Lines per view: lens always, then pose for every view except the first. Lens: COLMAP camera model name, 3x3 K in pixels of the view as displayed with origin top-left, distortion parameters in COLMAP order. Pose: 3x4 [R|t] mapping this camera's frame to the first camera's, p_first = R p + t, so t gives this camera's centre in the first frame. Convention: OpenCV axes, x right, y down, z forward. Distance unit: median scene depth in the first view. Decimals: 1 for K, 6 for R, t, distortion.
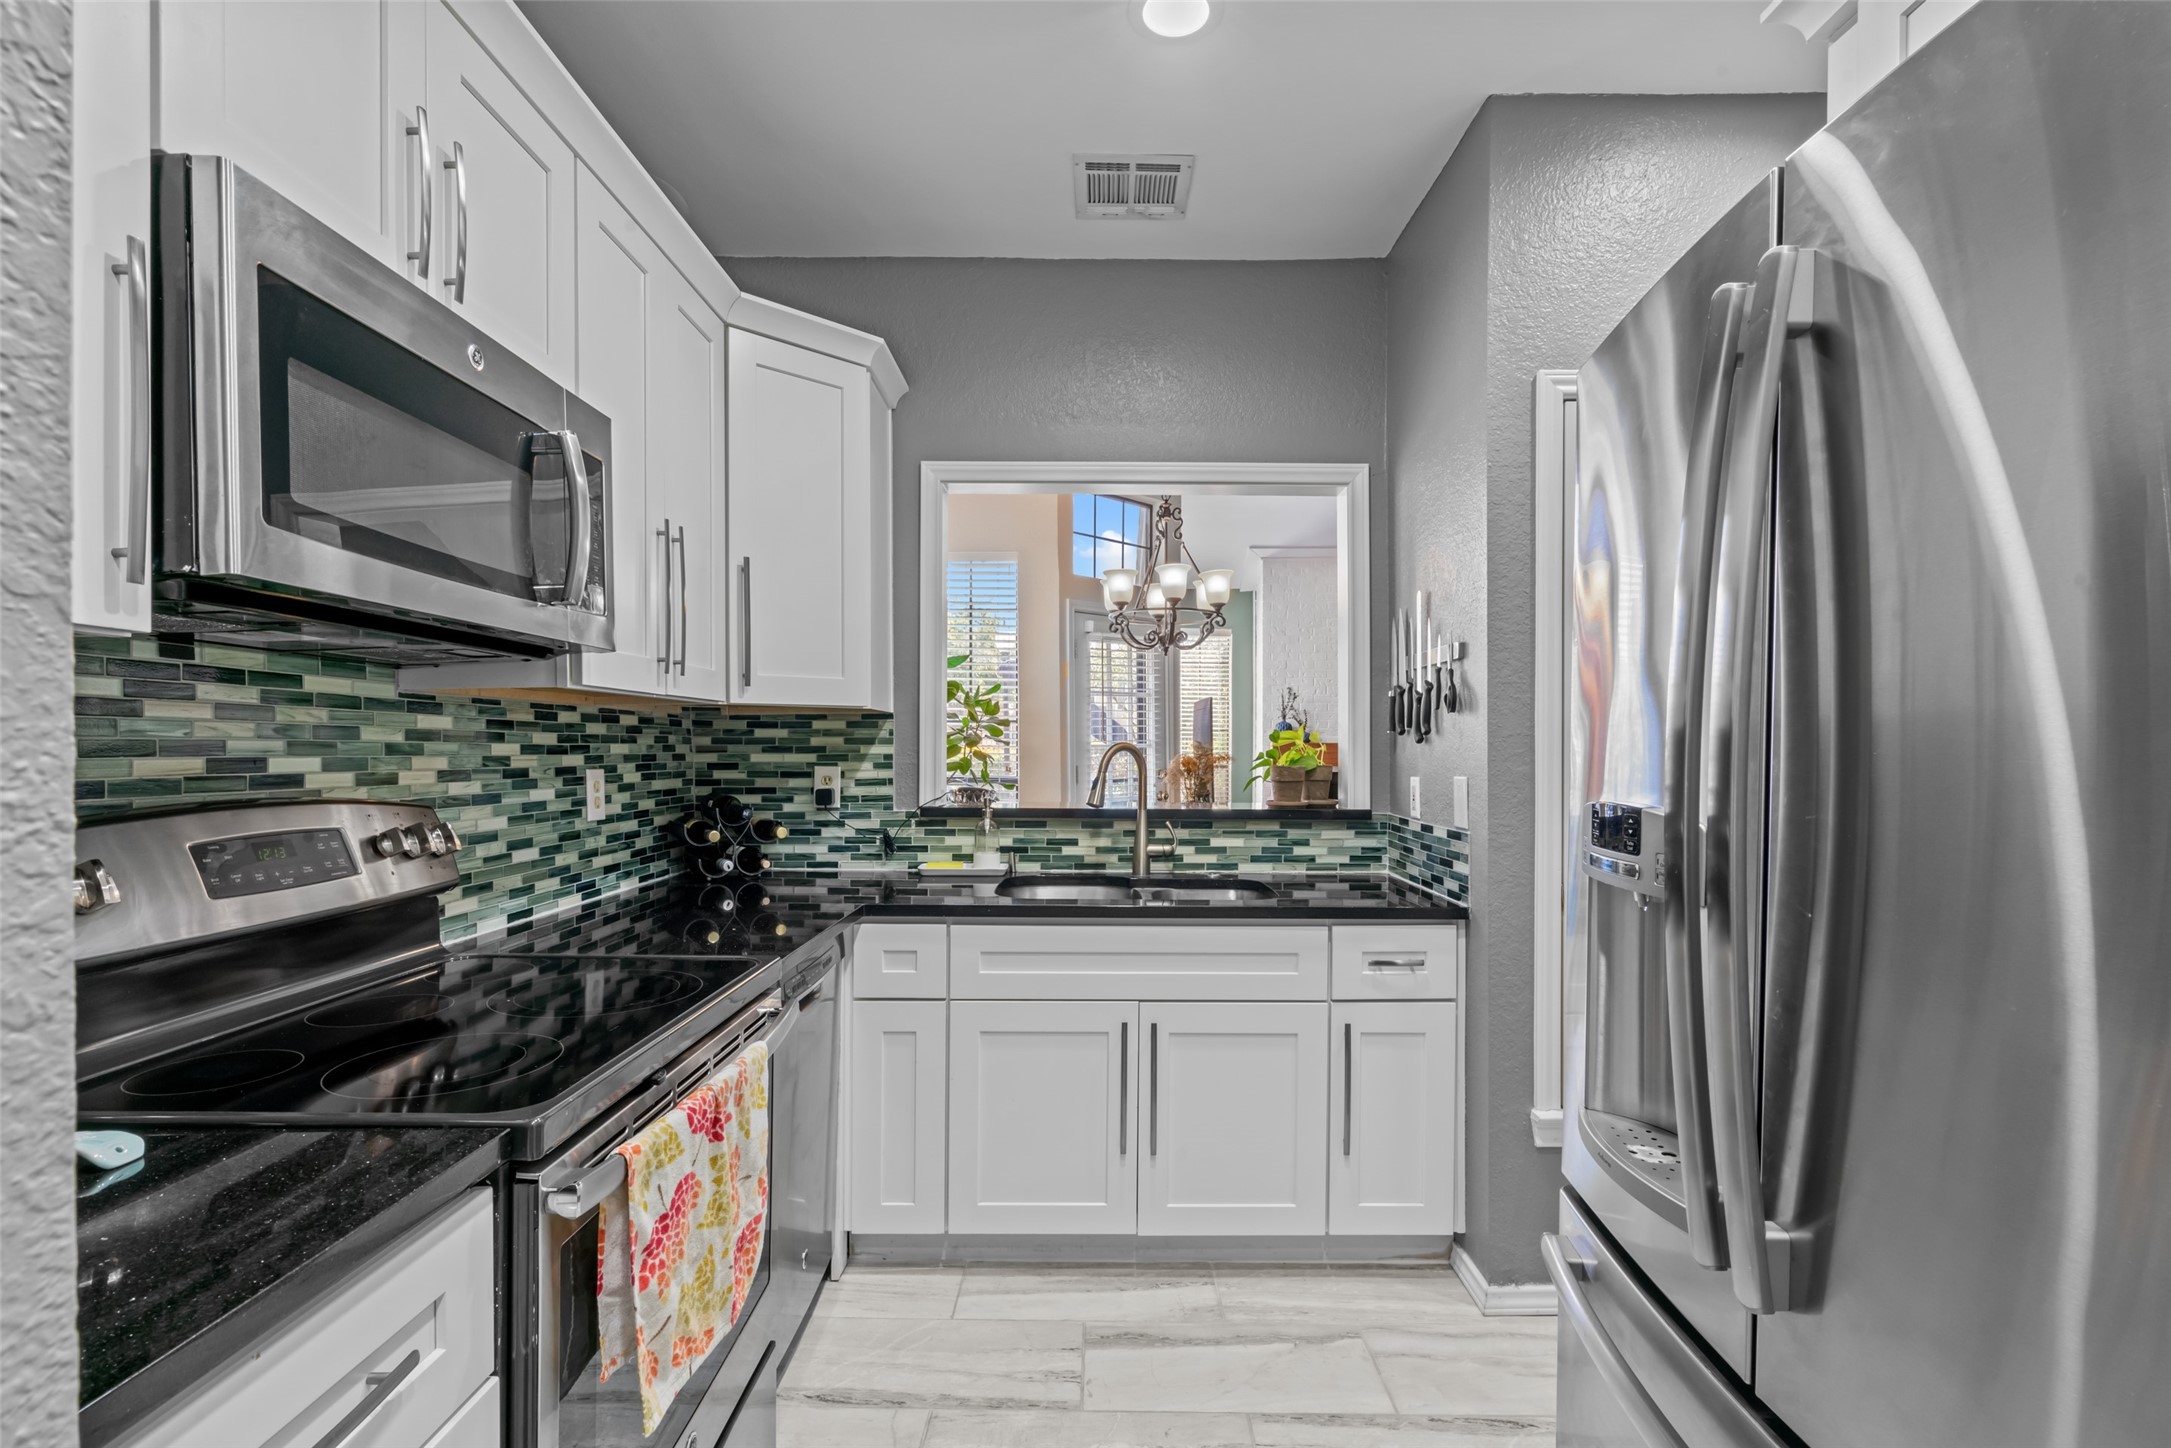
lens RADIAL K [[968.9, 0, 1094.4], [0, 968.9, 746.3], [0, 0, 1]] dist [-0.018168, 0.006386]
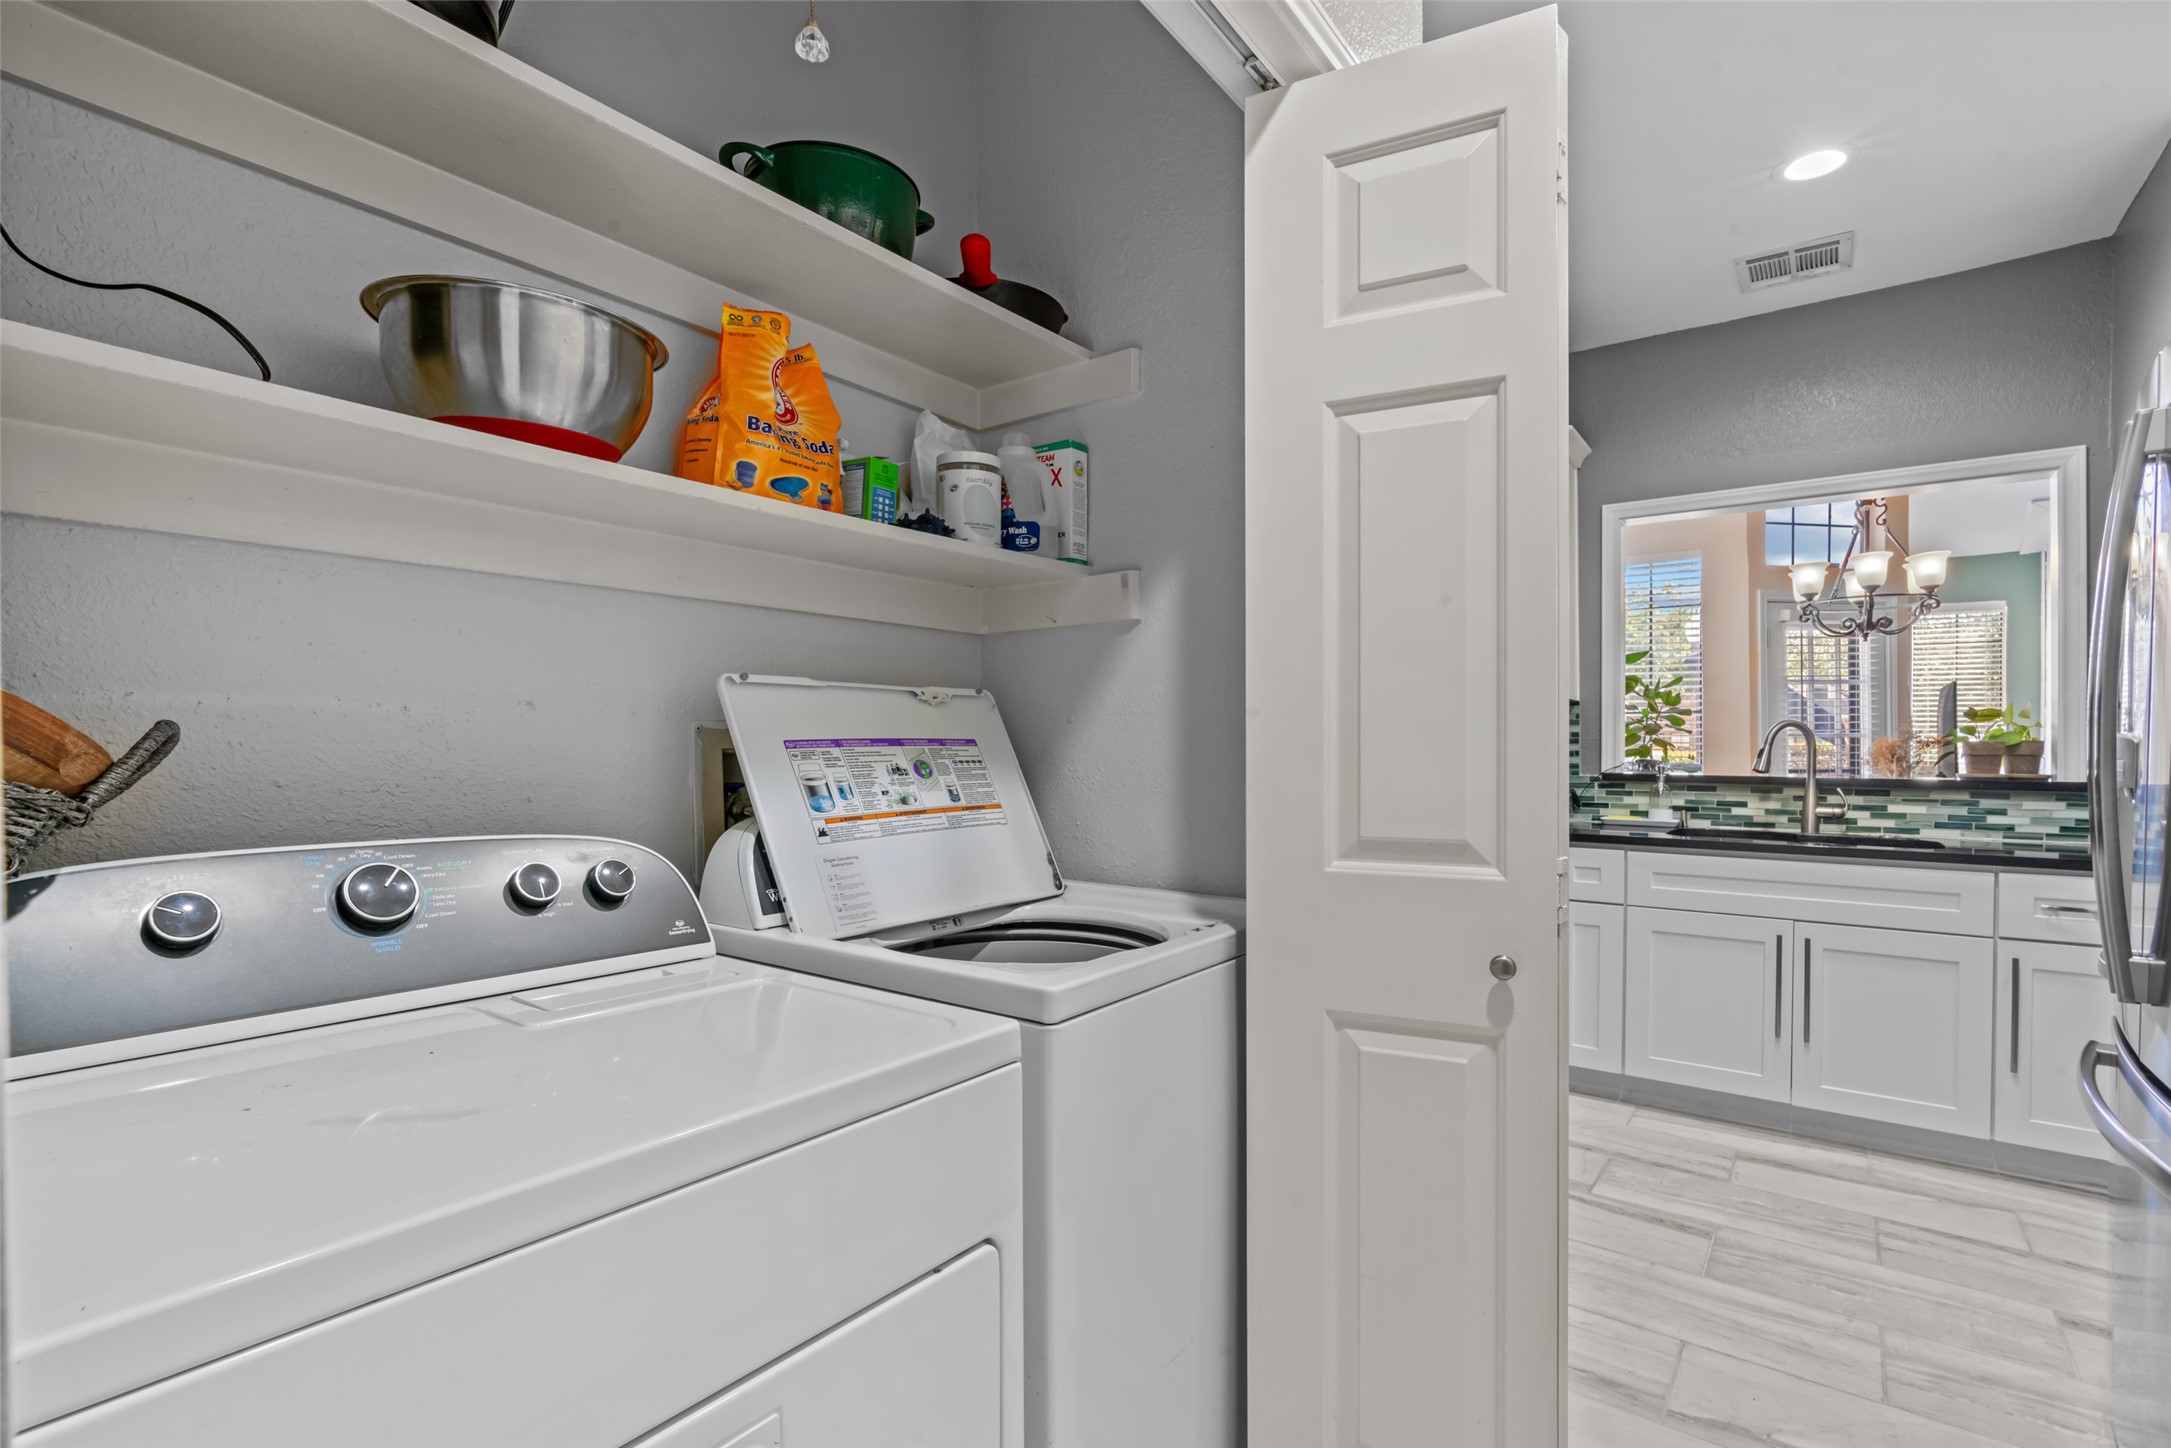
lens RADIAL K [[968.9, 0, 1094.4], [0, 968.9, 746.3], [0, 0, 1]] dist [-0.018168, 0.006386]
pose [[0.792599, -0.000042, -0.609743, 0.069257], [-0.002078, 0.999994, -0.002771, 0.031849], [0.609740, 0.003463, 0.792594, -0.442159]]
